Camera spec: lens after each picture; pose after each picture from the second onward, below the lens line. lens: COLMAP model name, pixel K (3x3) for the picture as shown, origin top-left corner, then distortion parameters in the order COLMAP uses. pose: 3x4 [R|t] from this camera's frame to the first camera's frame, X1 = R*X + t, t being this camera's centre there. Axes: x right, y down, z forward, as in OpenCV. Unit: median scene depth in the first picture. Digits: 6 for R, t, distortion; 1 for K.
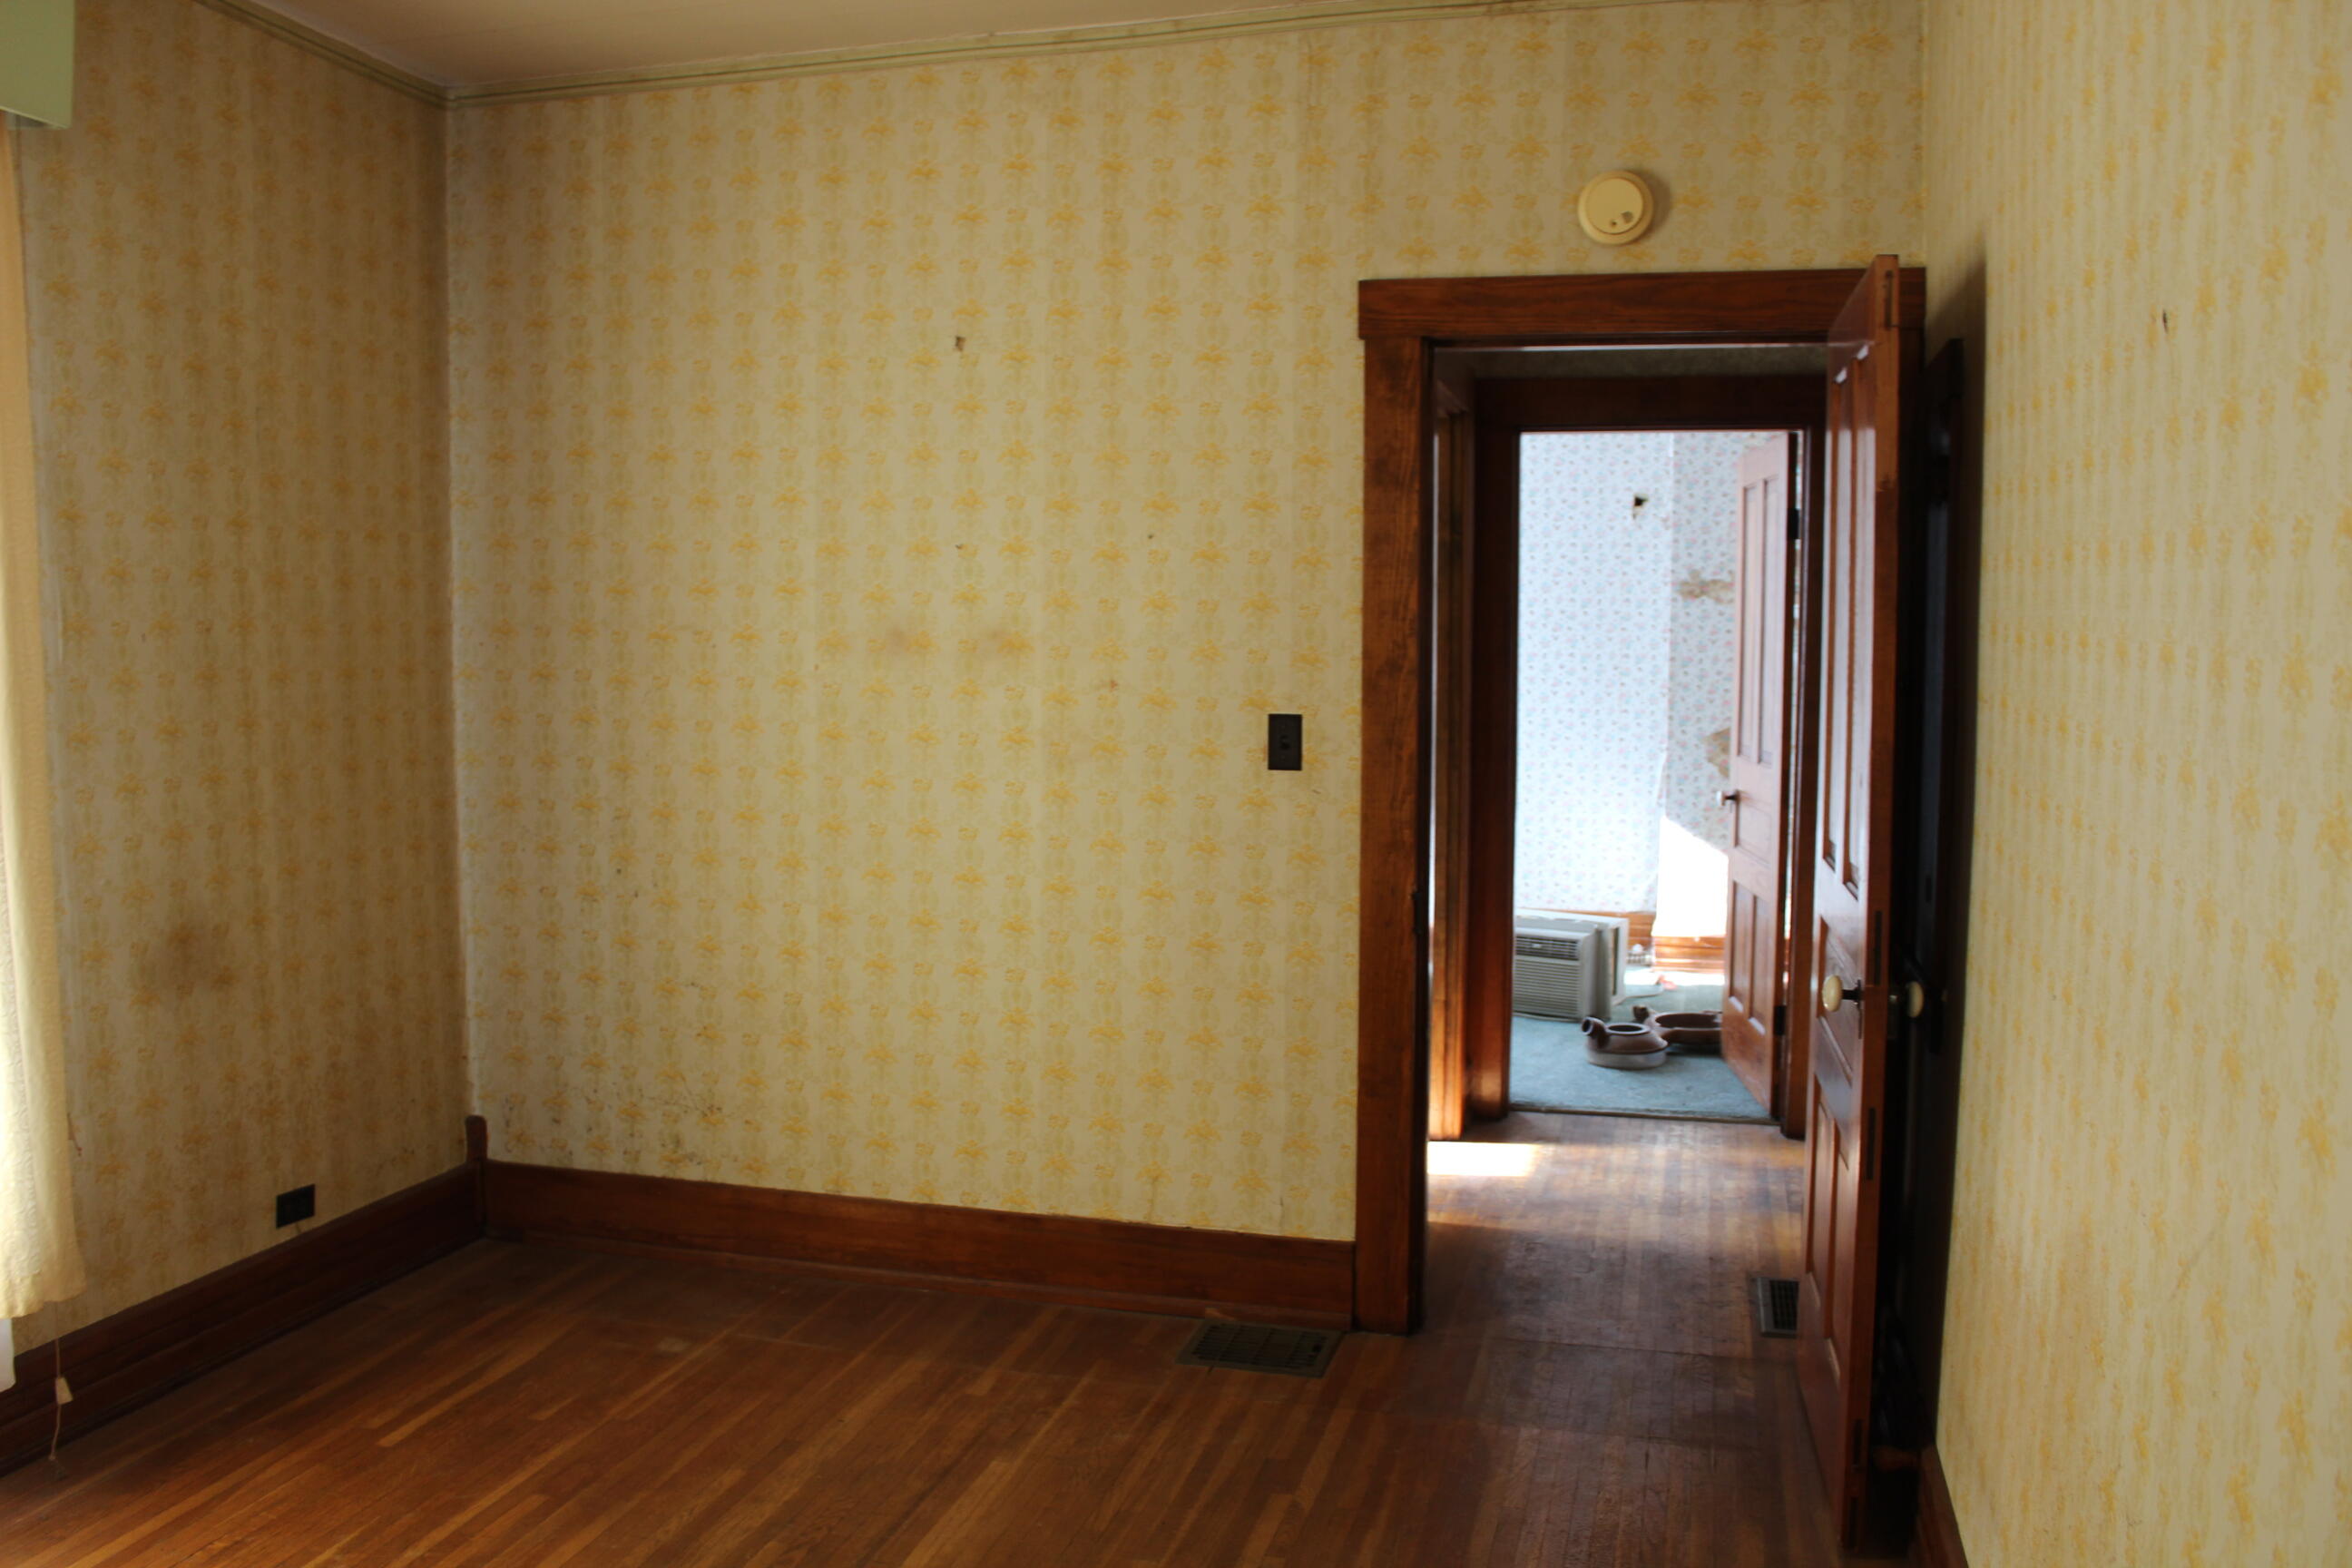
lens RADIAL K [[1962.1, 0, 1174.7], [0, 1962.1, 790.0], [0, 0, 1]] dist [-0.150879, 0.133677]
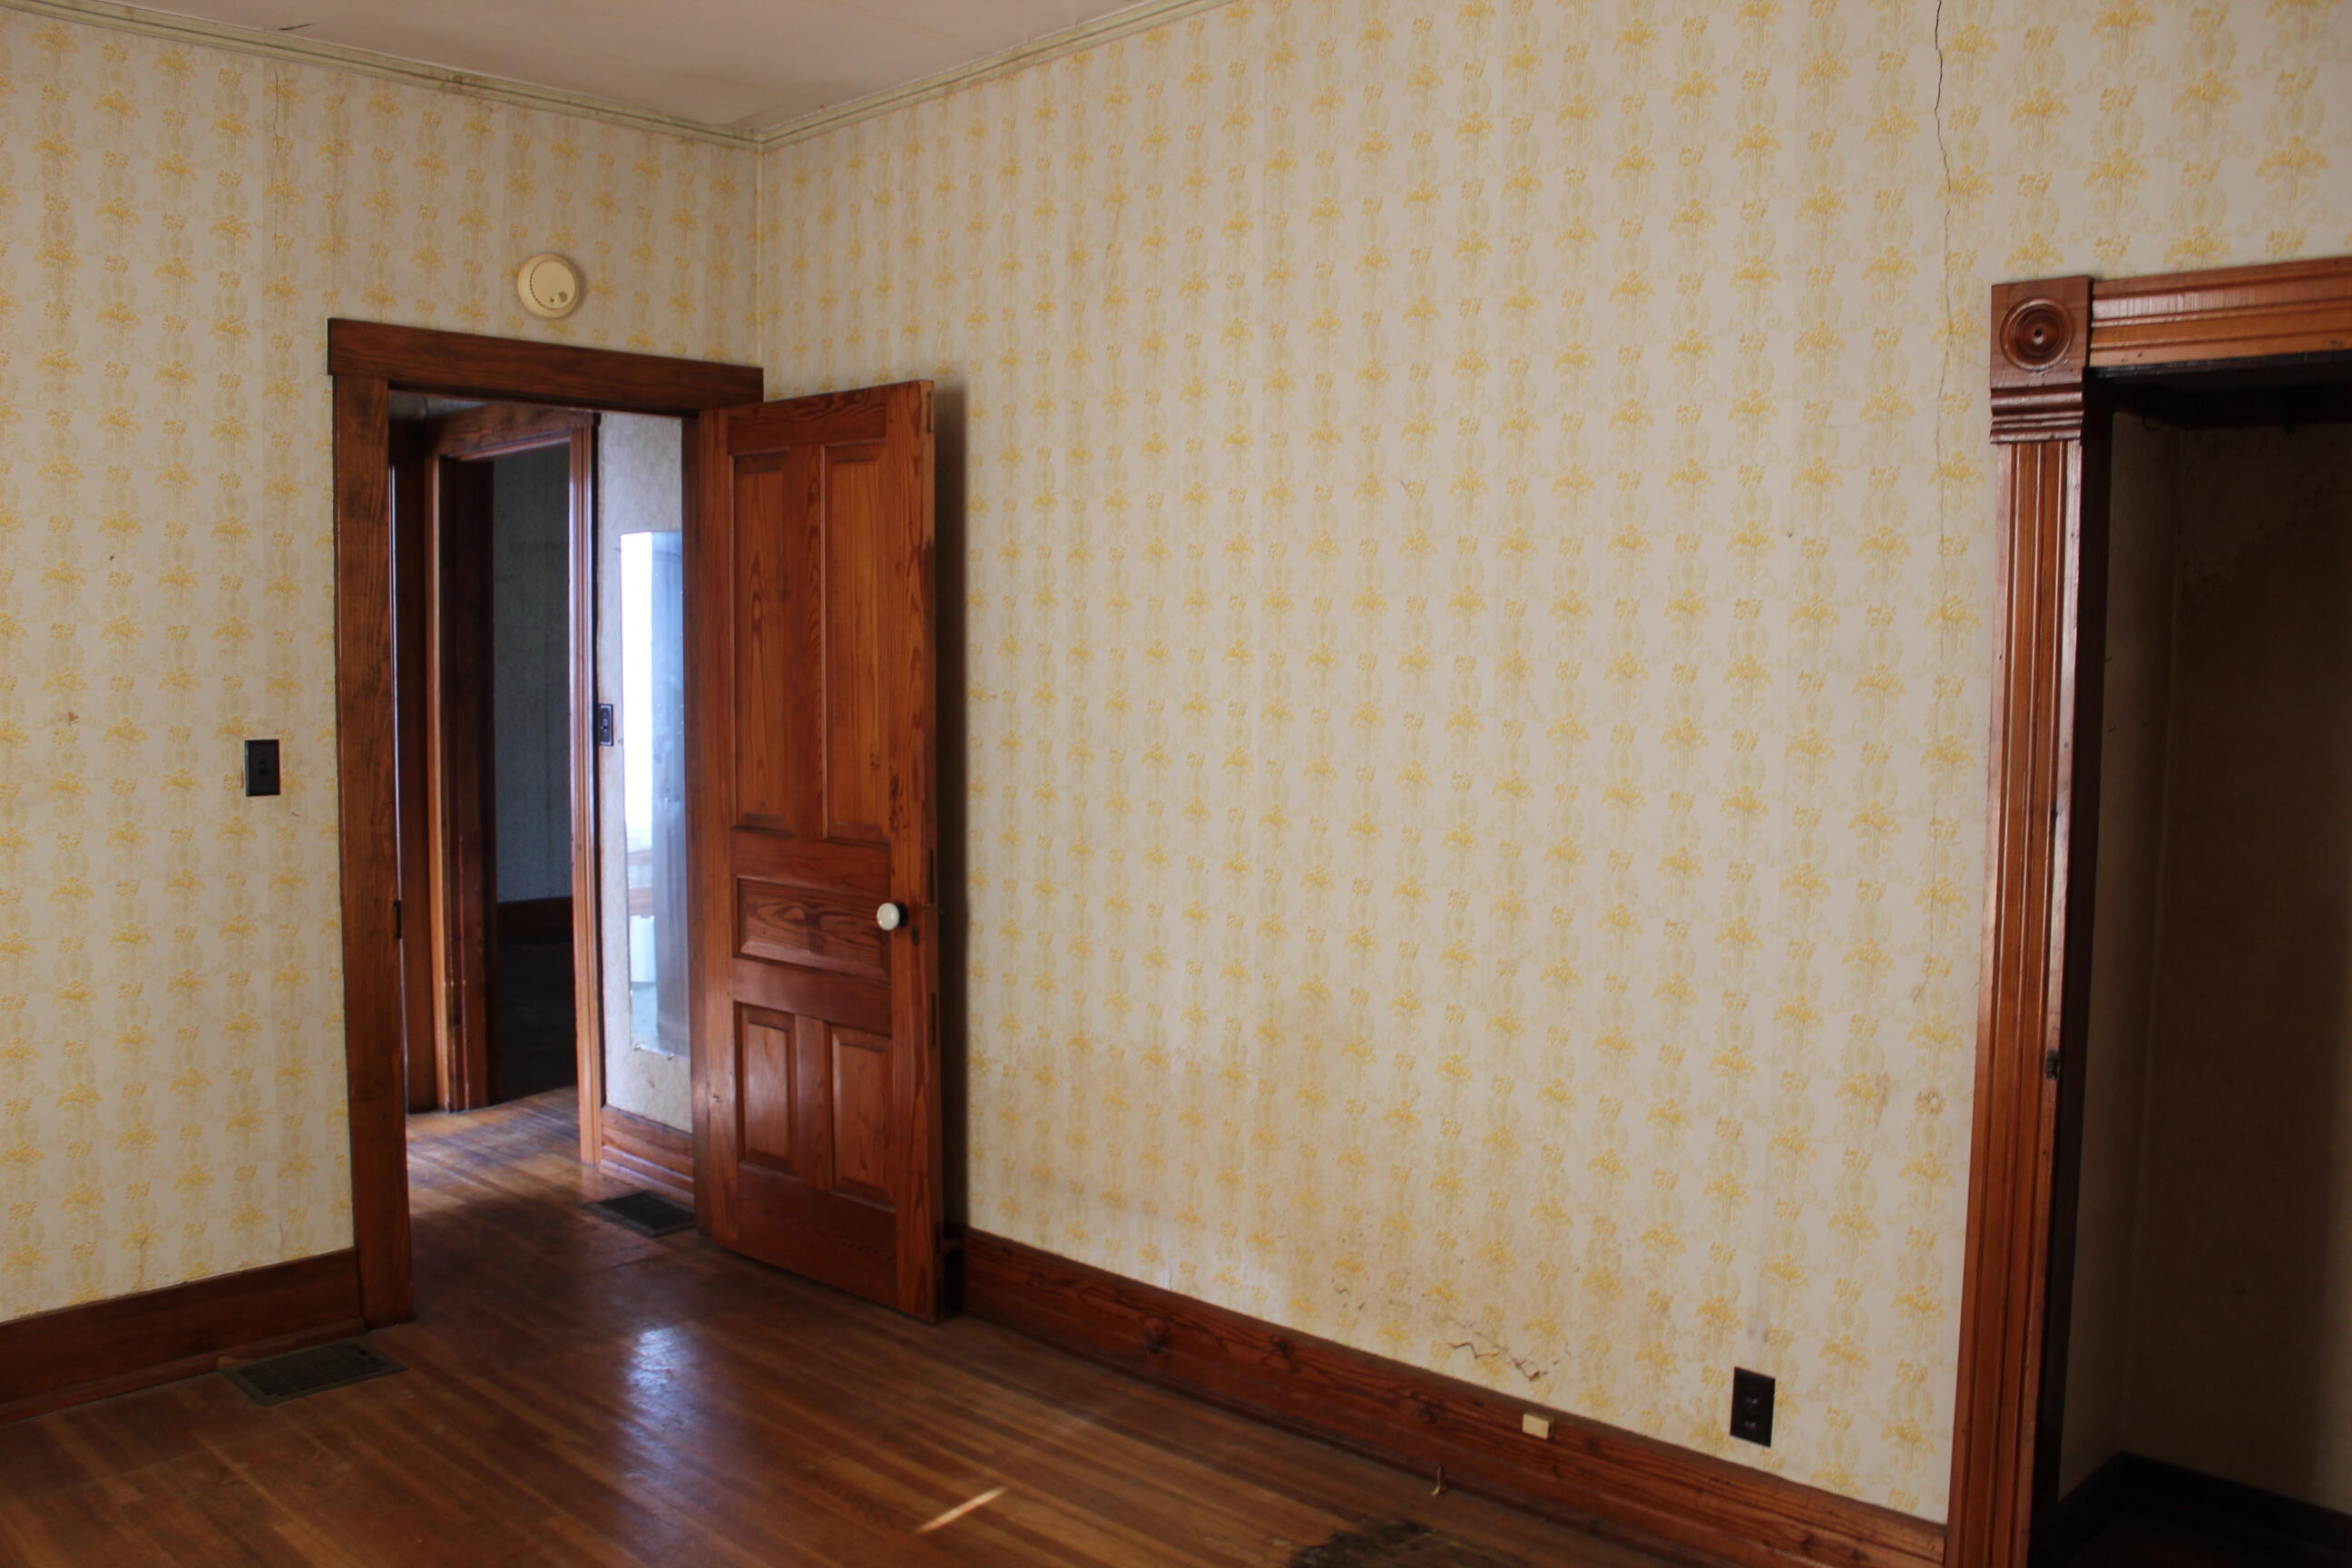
lens RADIAL K [[1962.1, 0, 1191.7], [0, 1962.1, 790.1], [0, 0, 1]] dist [-0.150879, 0.133677]
pose [[0.467242, -0.067499, 0.881549, -0.589231], [0.072557, 0.996646, 0.037855, -0.015603], [-0.881147, 0.046276, 0.470572, 0.125113]]
